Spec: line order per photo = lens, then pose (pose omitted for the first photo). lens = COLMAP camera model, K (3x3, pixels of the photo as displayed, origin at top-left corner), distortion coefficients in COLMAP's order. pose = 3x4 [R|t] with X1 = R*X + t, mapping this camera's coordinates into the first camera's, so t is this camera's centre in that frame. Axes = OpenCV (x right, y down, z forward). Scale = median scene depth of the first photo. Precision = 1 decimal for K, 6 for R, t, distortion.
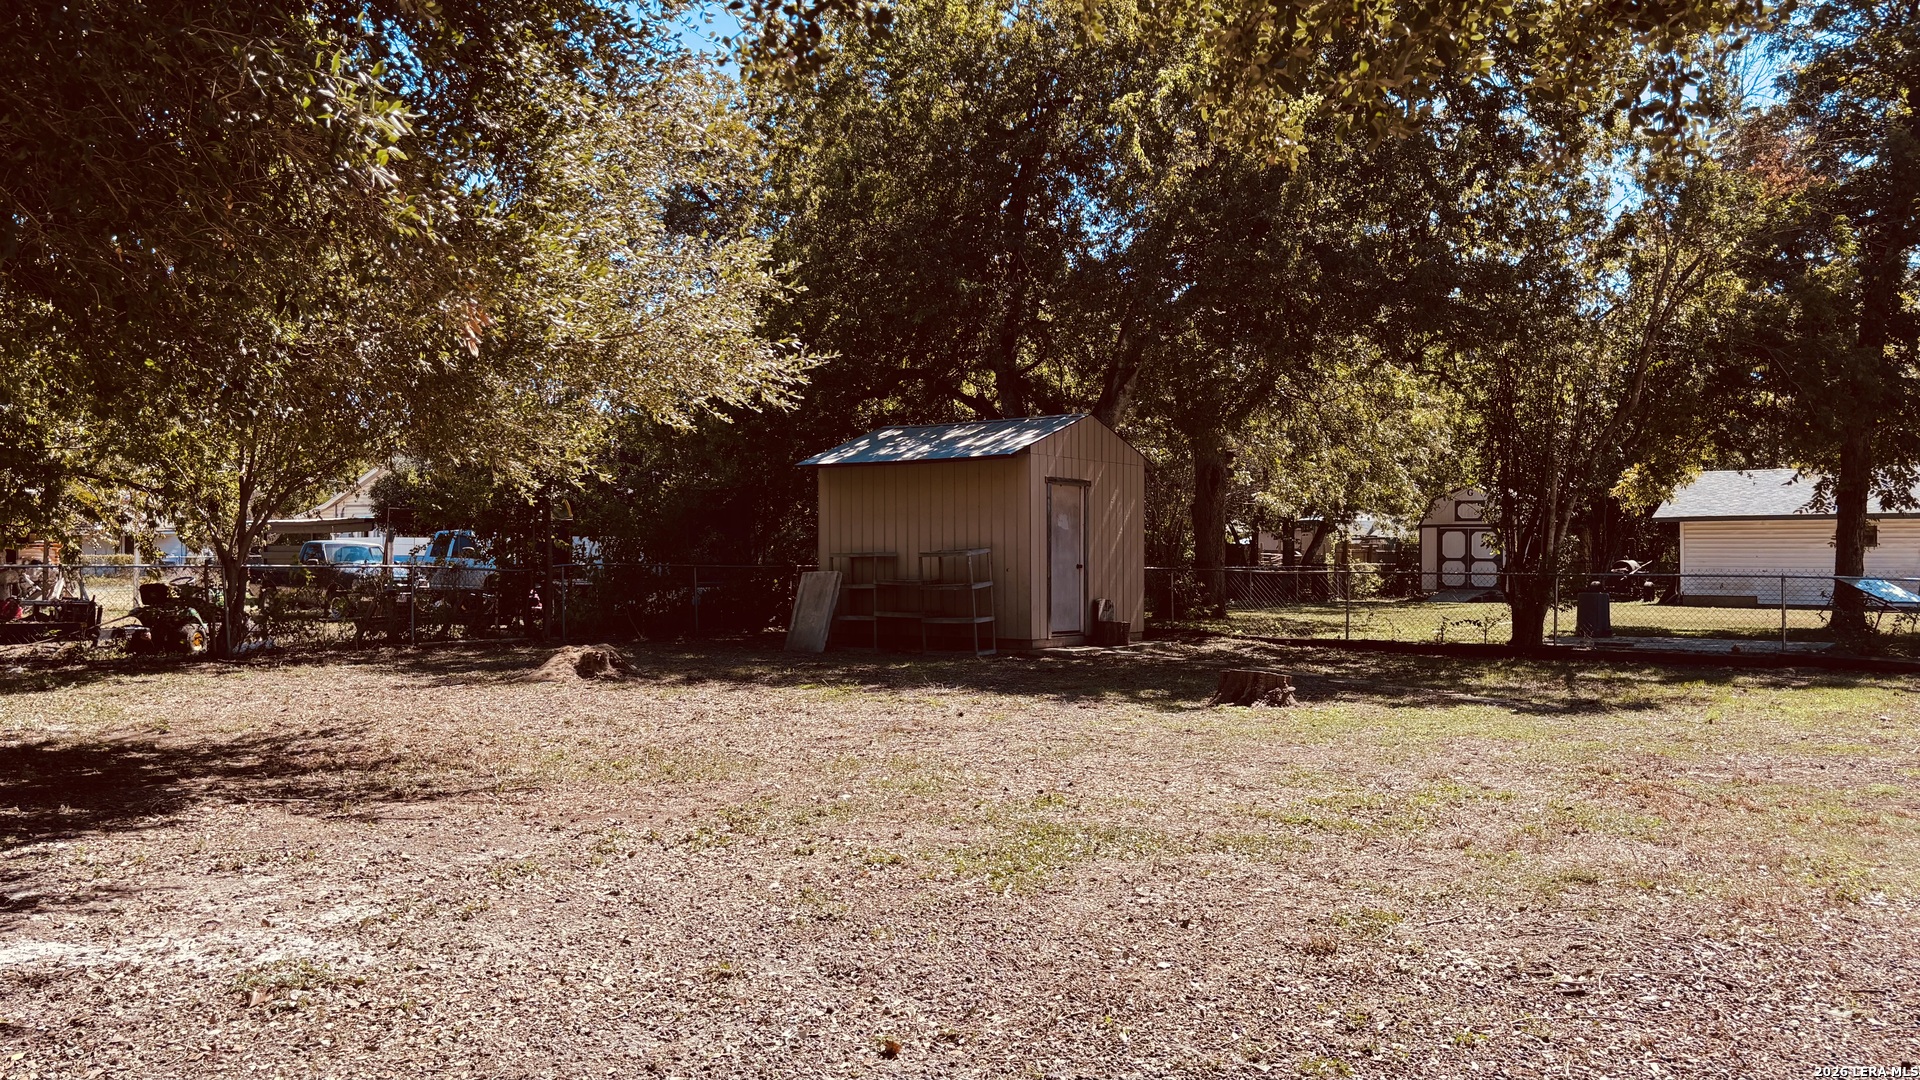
lens RADIAL K [[1441.6, 0, 960.1], [0, 1441.6, 548.6], [0, 0, 1]] dist [0.087403, -0.097961]
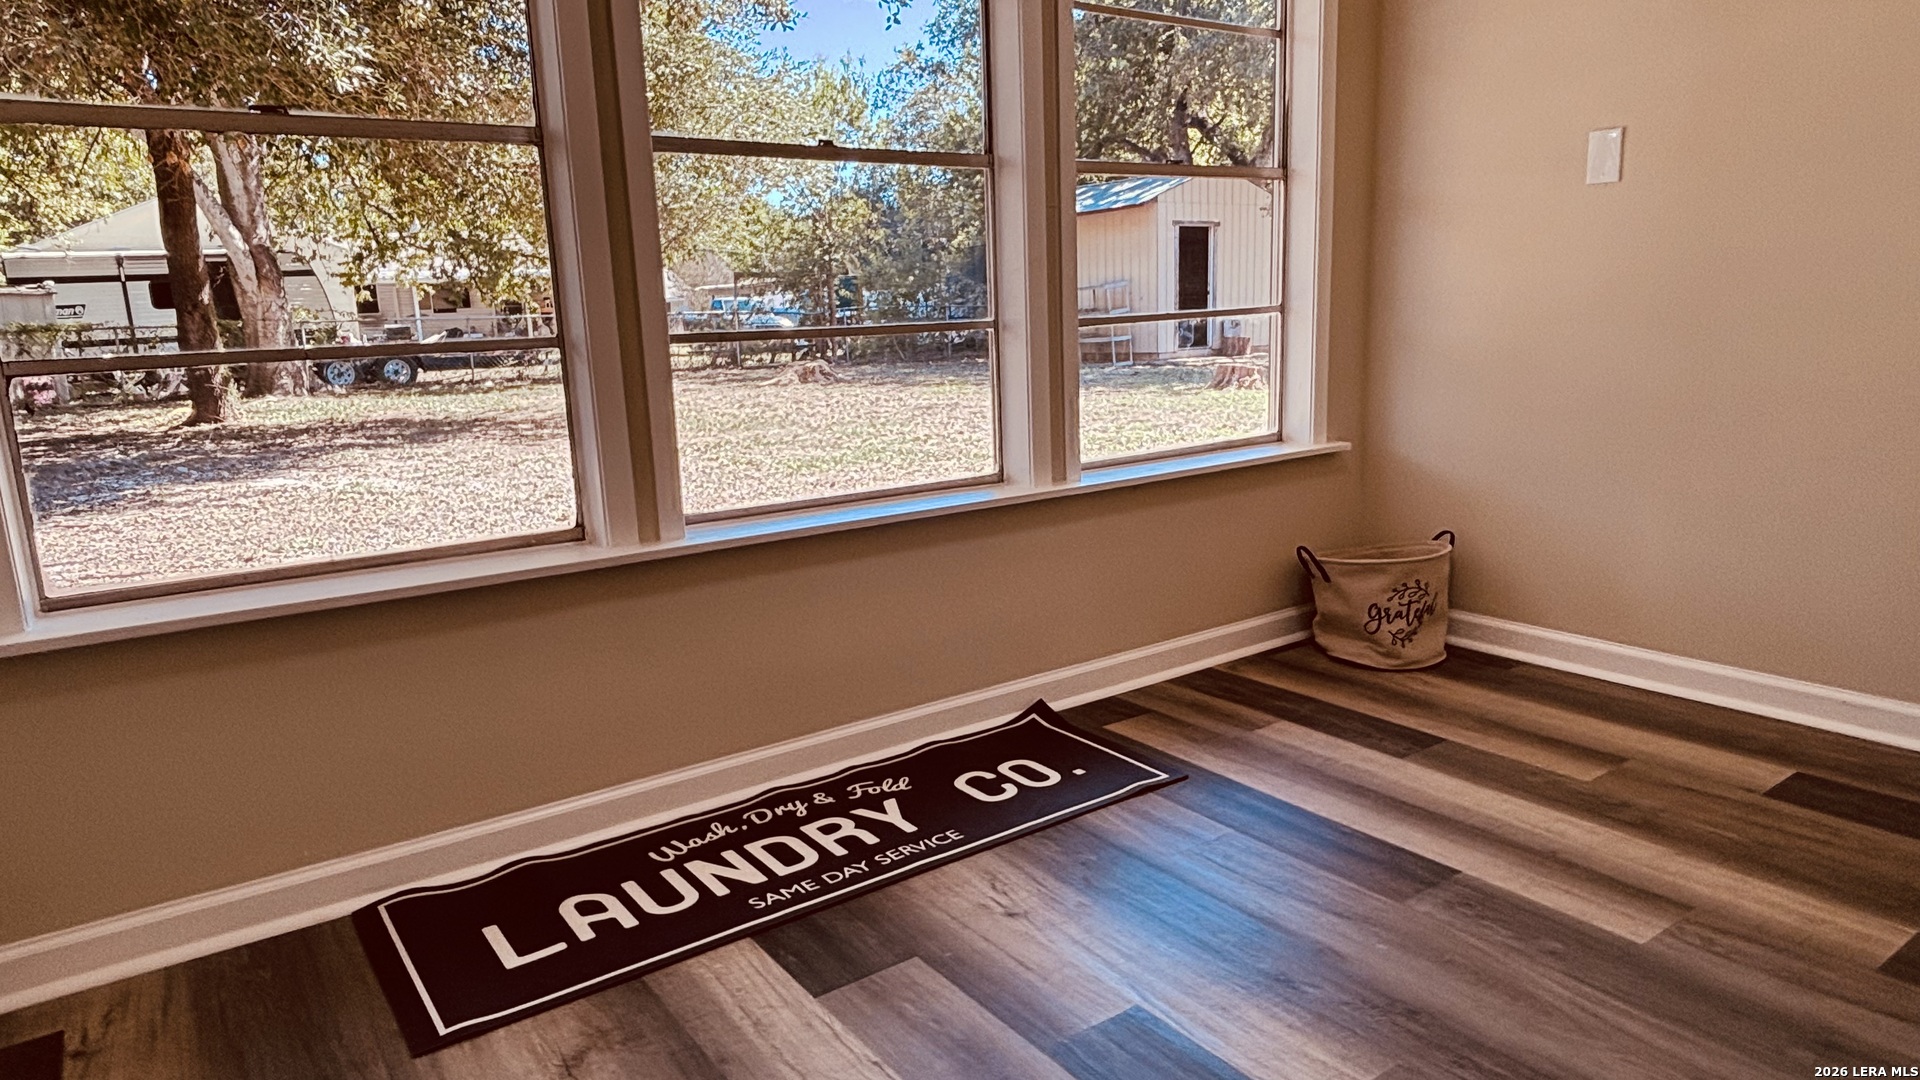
lens RADIAL K [[1191.2, 0, 948.7], [0, 1191.2, 538.1], [0, 0, 1]] dist [0.030935, -0.061554]
pose [[0.954046, 0.020572, -0.298953, 0.198976], [0.039040, 0.980605, 0.192068, 0.014490], [0.297106, -0.194913, 0.934739, -0.083453]]
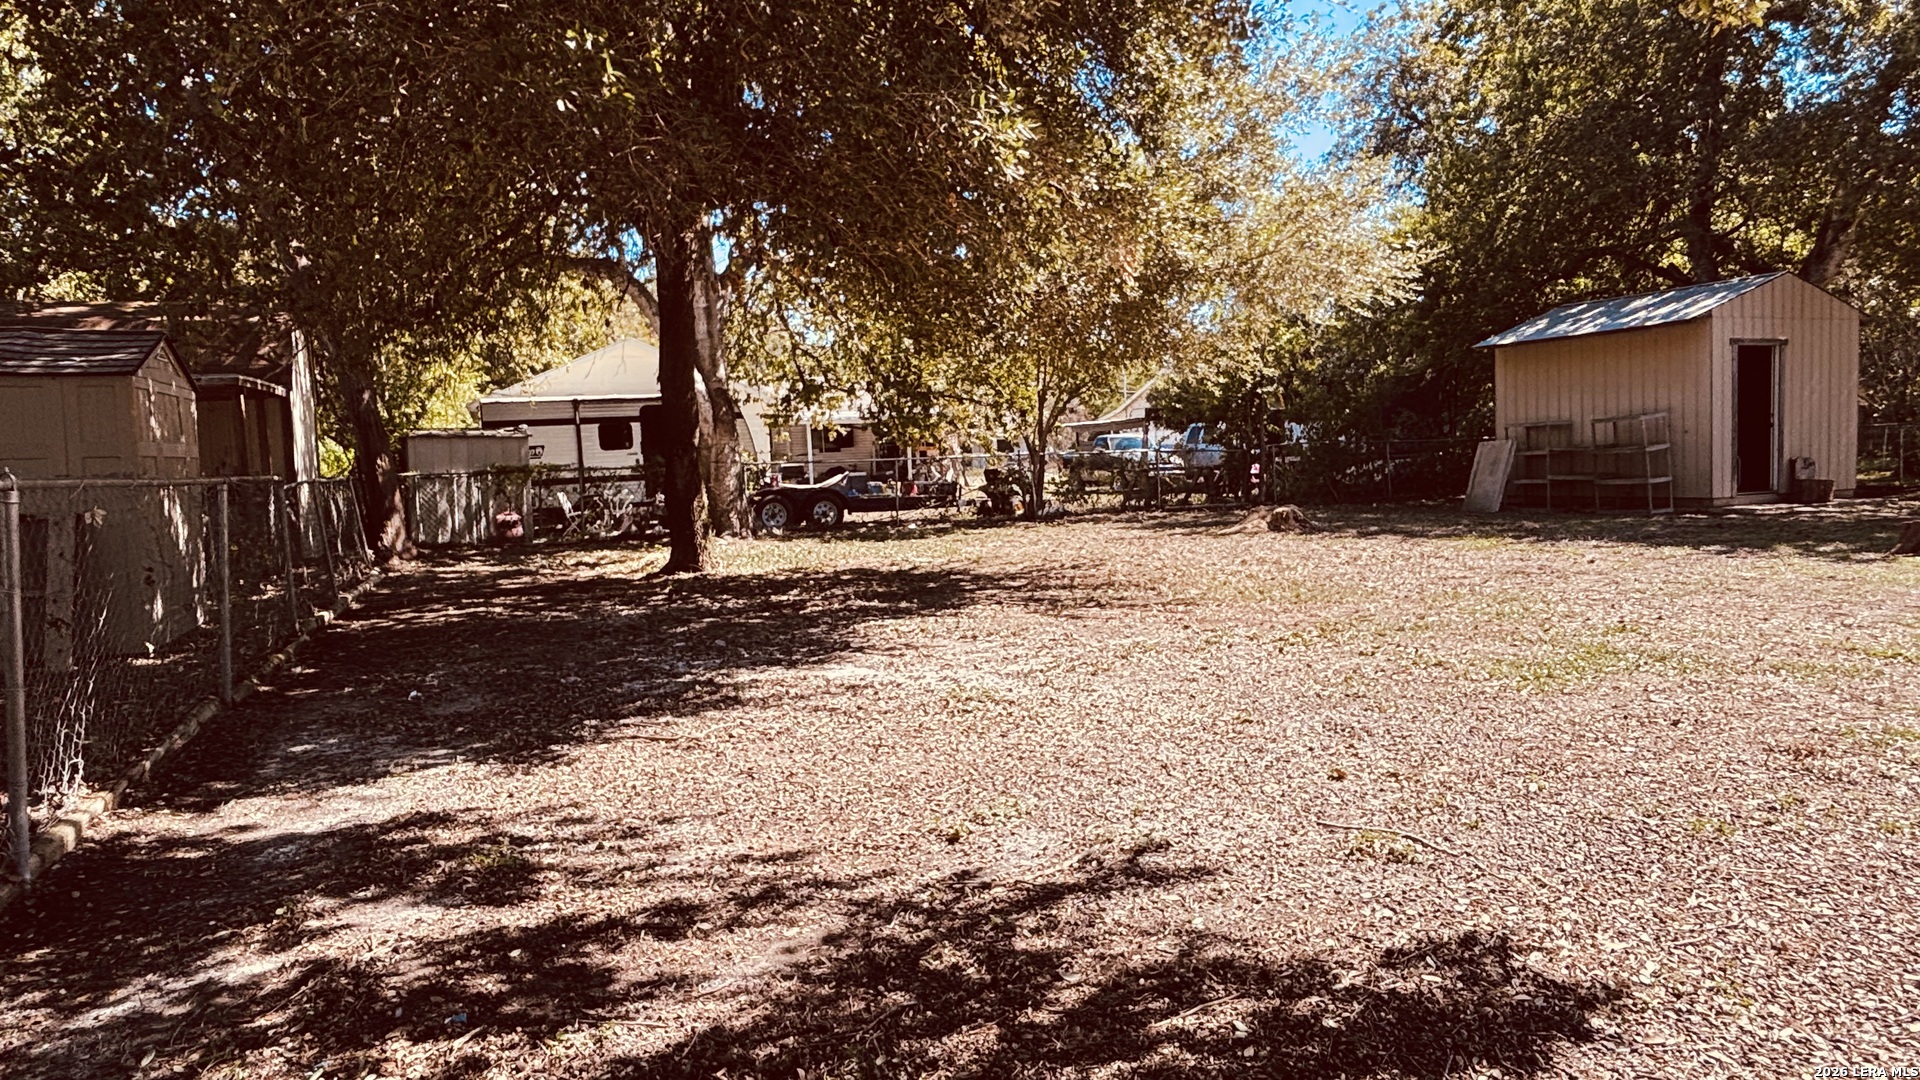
lens RADIAL K [[1191.2, 0, 948.7], [0, 1191.2, 538.1], [0, 0, 1]] dist [0.030935, -0.061554]
pose [[0.842570, 0.000249, -0.538587, 0.051146], [0.044931, 0.996482, 0.070750, 0.006729], [0.536710, -0.083811, 0.839594, -0.021153]]
